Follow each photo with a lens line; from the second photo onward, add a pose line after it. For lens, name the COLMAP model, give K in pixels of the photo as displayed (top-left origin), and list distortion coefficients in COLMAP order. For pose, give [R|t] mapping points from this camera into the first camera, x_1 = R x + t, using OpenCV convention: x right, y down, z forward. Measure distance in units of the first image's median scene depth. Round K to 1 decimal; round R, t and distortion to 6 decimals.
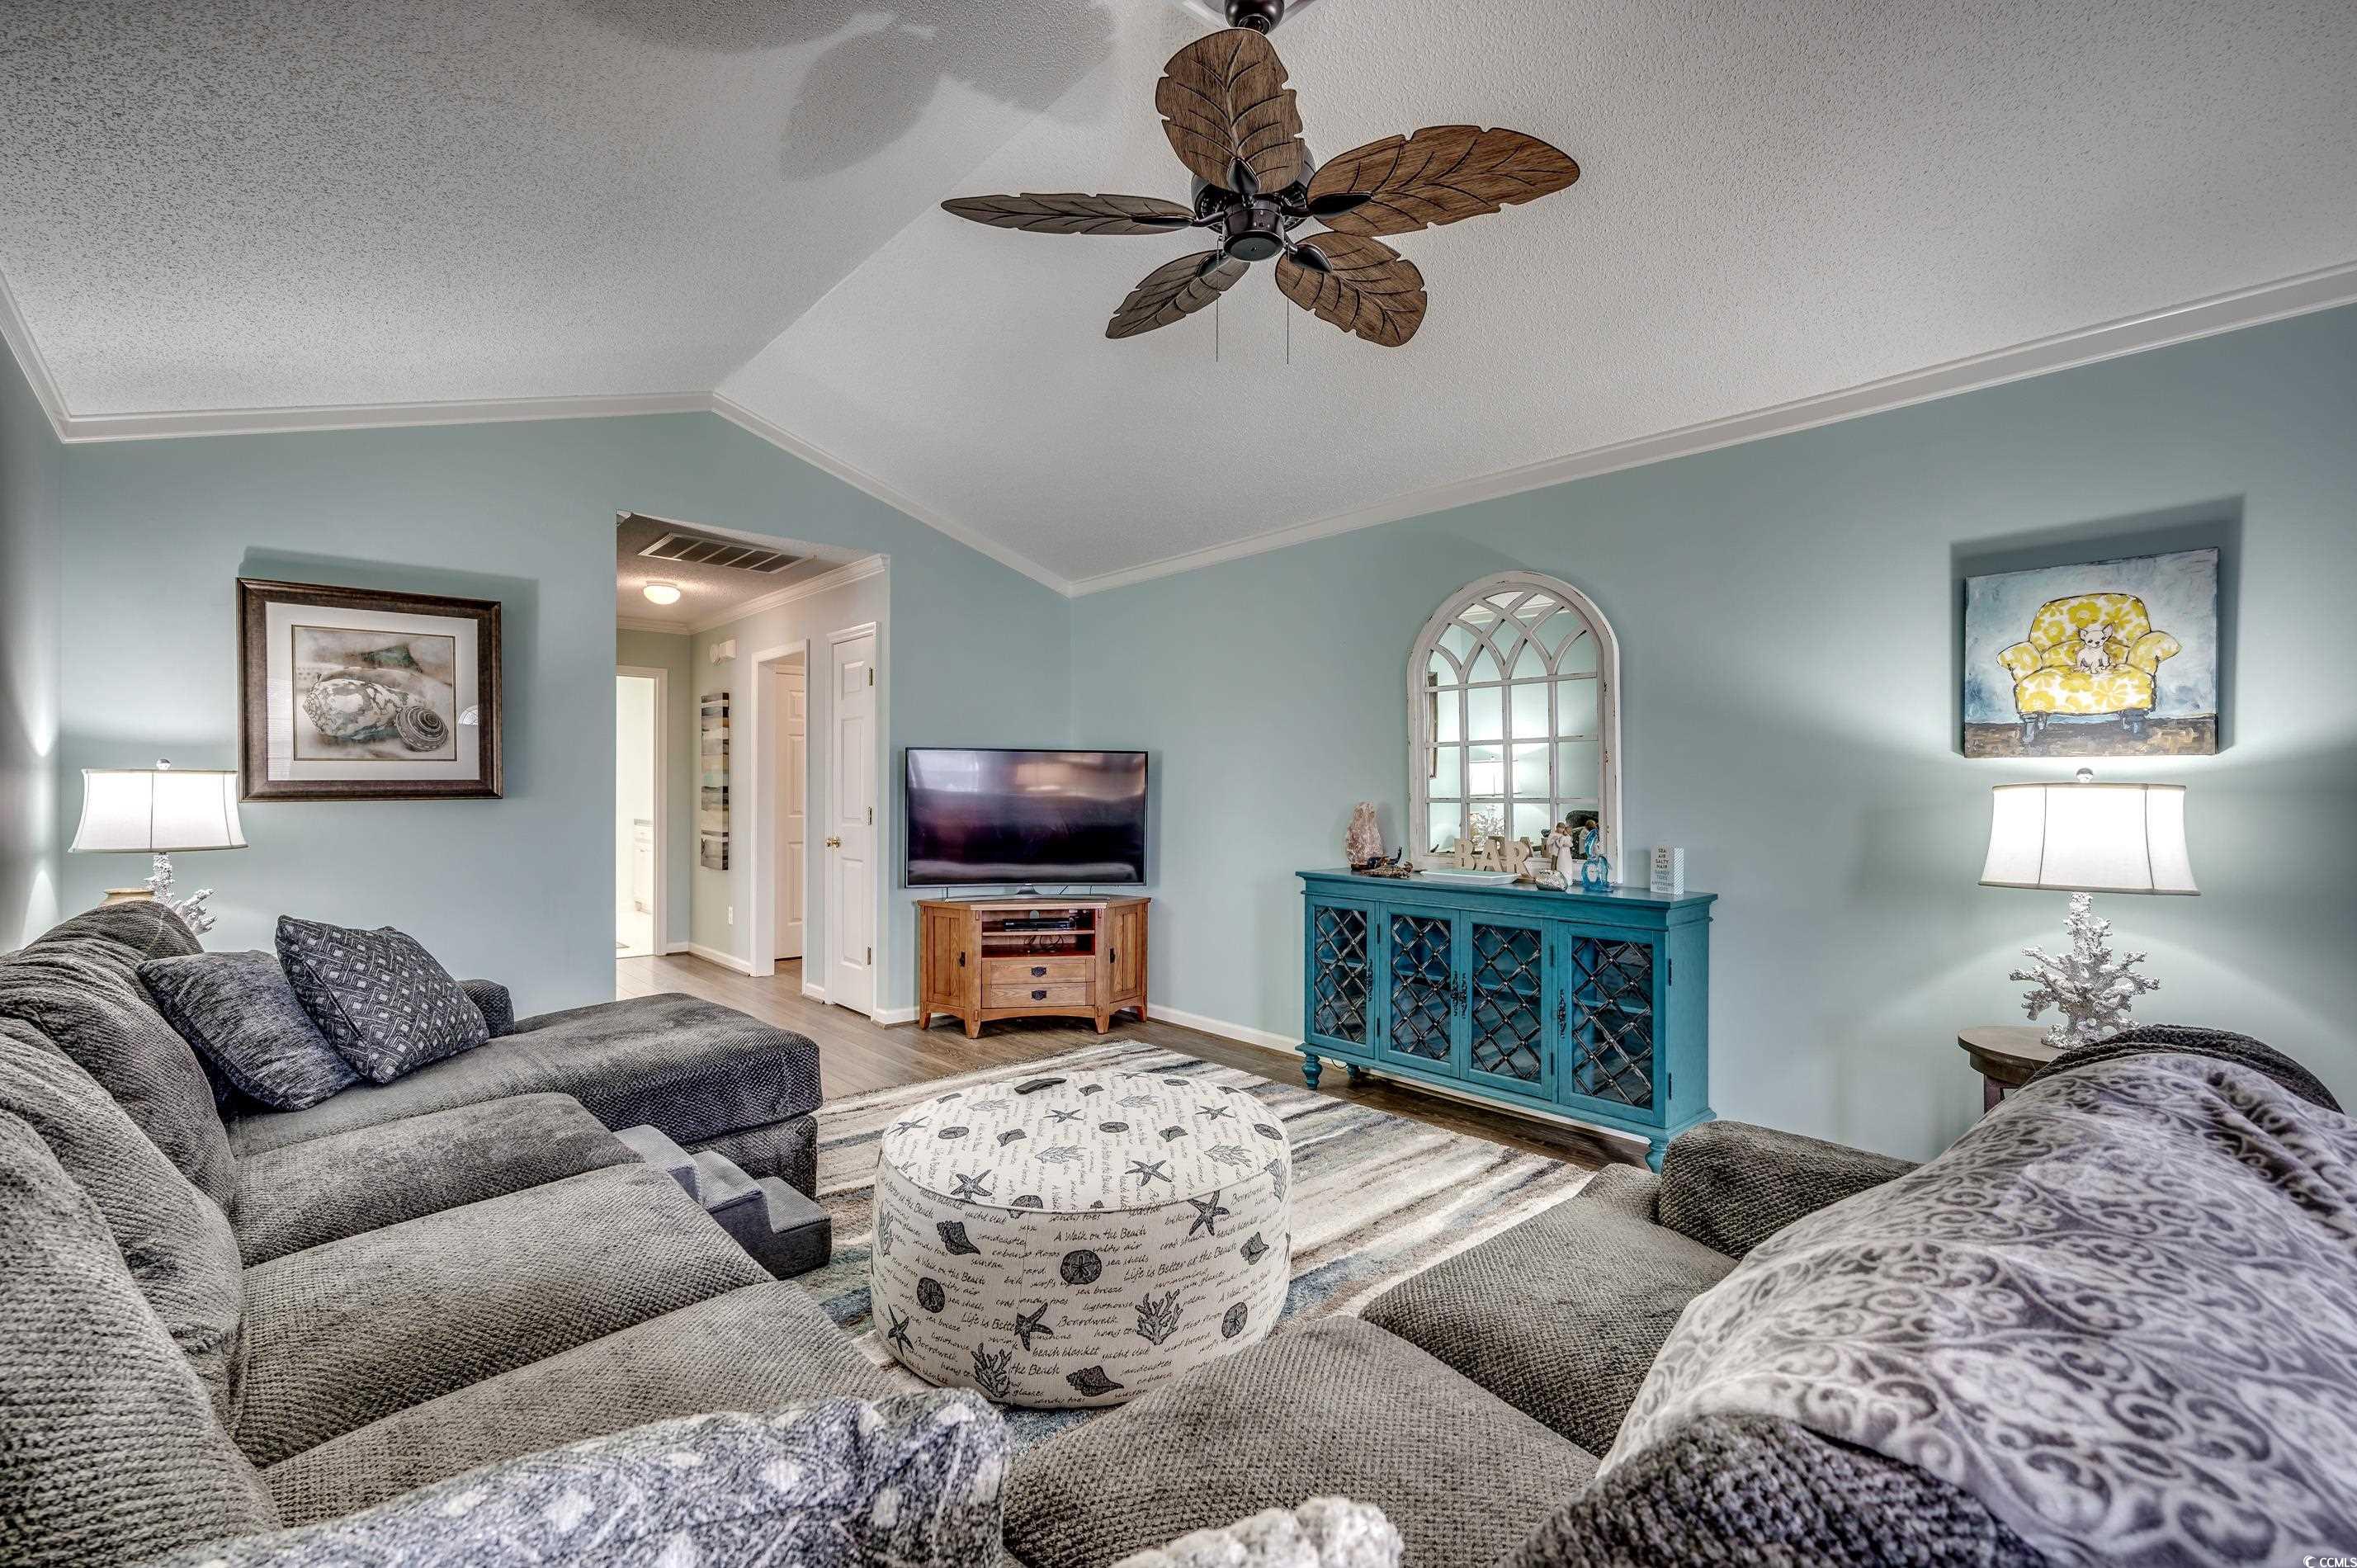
lens RADIAL K [[1055.6, 0, 1165.6], [0, 1055.6, 781.8], [0, 0, 1]] dist [0.001014, -0.000133]
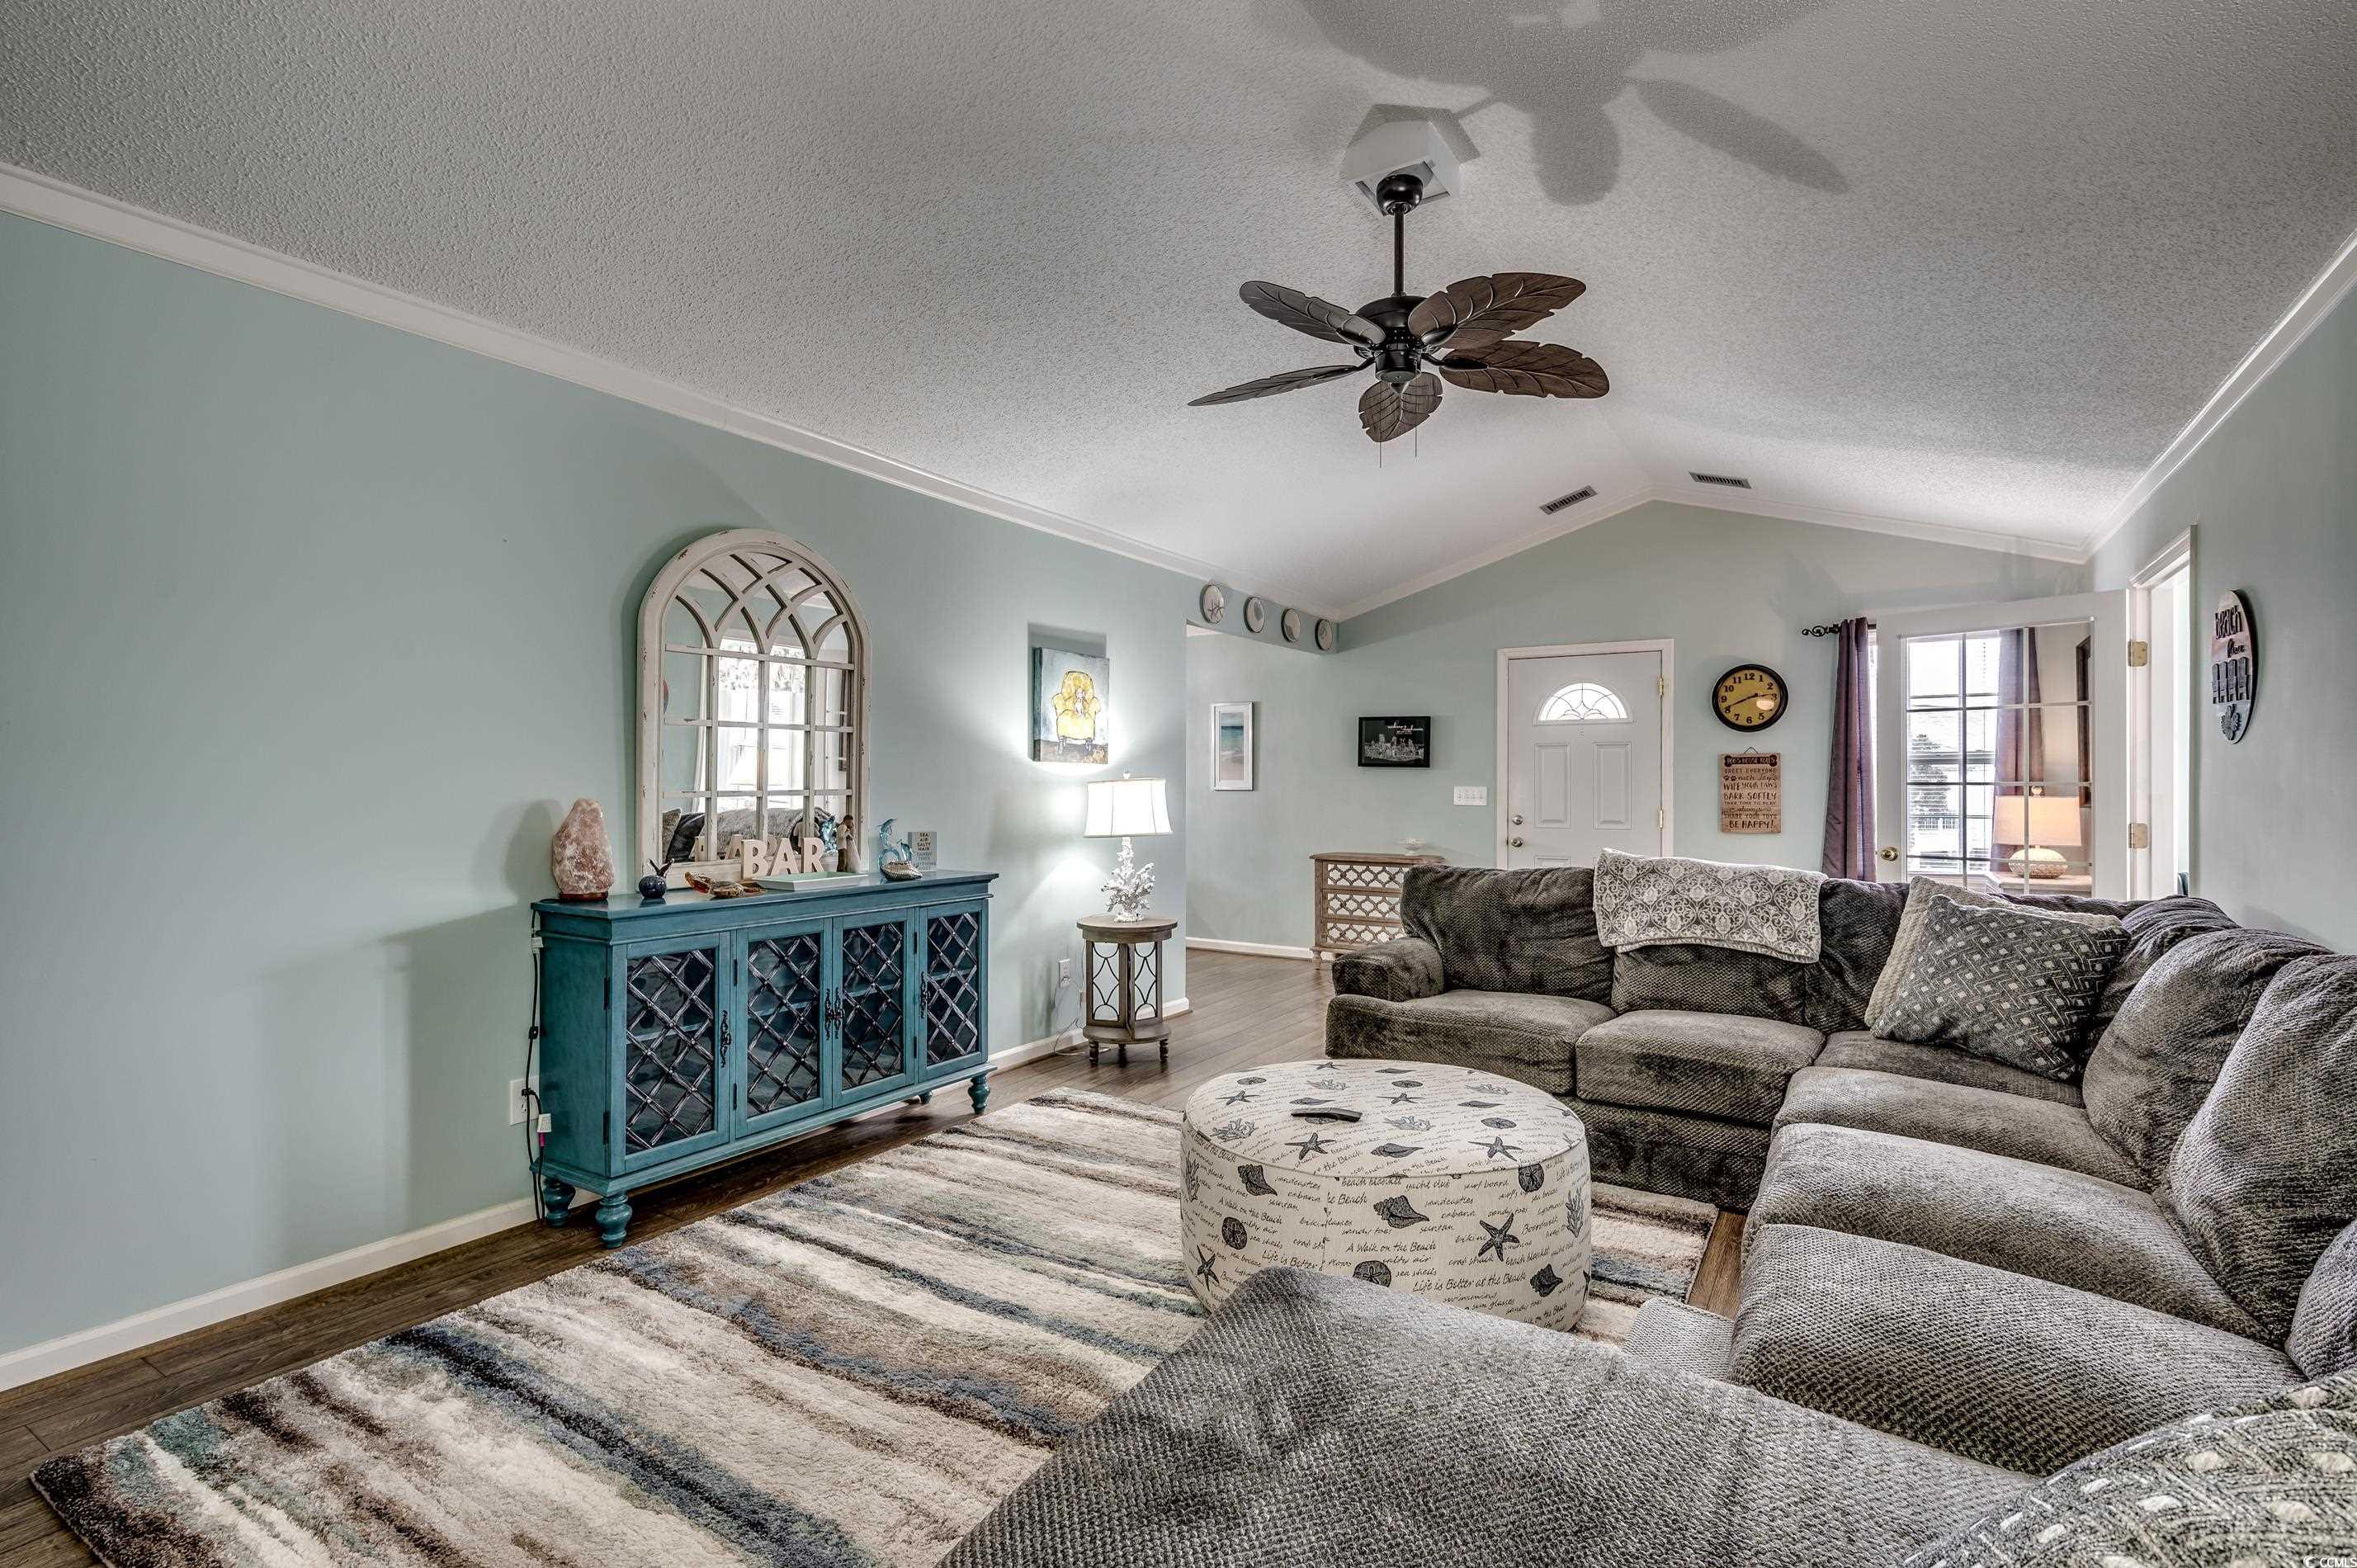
lens RADIAL K [[1122.9, 0, 1186.6], [0, 1122.9, 784.5], [0, 0, 1]] dist [-0.002402, -0.000109]
pose [[-0.299972, -0.003229, 0.953942, -0.657173], [-0.009277, 0.999957, 0.000468, 0.006511], [-0.953903, -0.008710, -0.299989, 0.933980]]
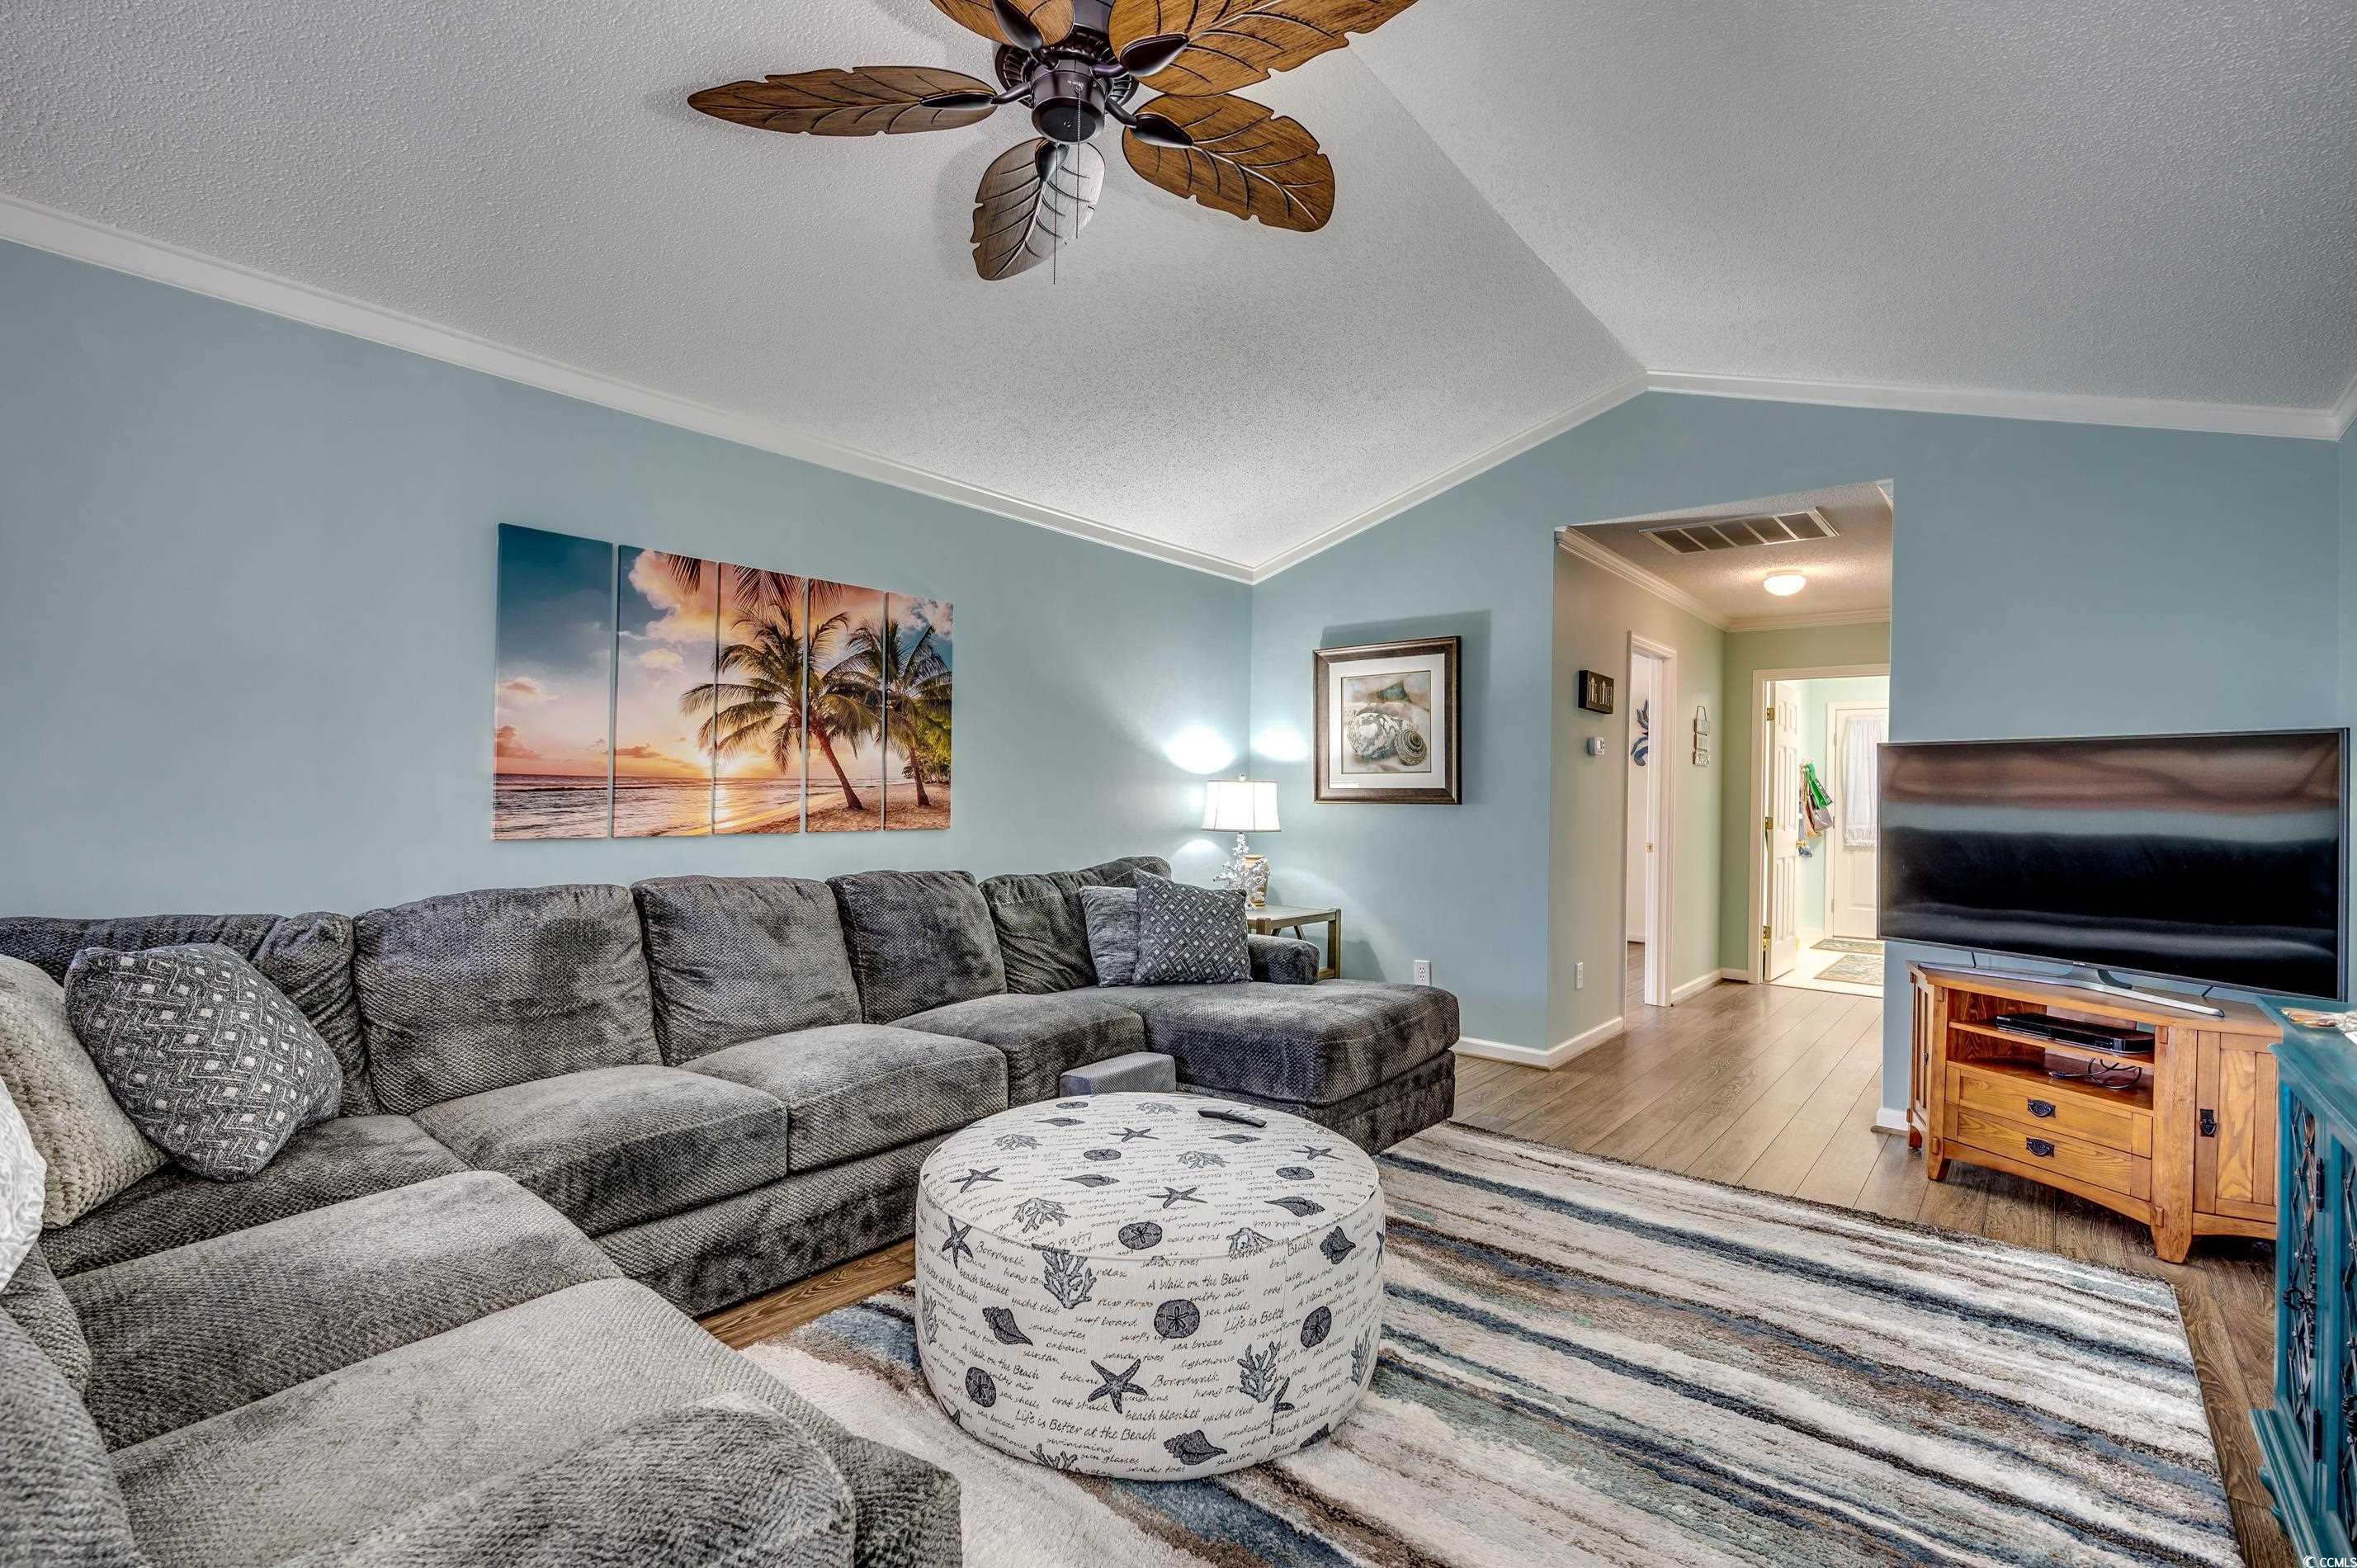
lens RADIAL K [[1055.6, 0, 1156.4], [0, 1055.6, 796.7], [0, 0, 1]] dist [0.001014, -0.000133]
pose [[0.155216, 0.001896, -0.987879, 0.503447], [-0.010221, 0.999948, 0.000313, 0.011005], [0.987828, 0.010048, 0.155227, 0.531569]]
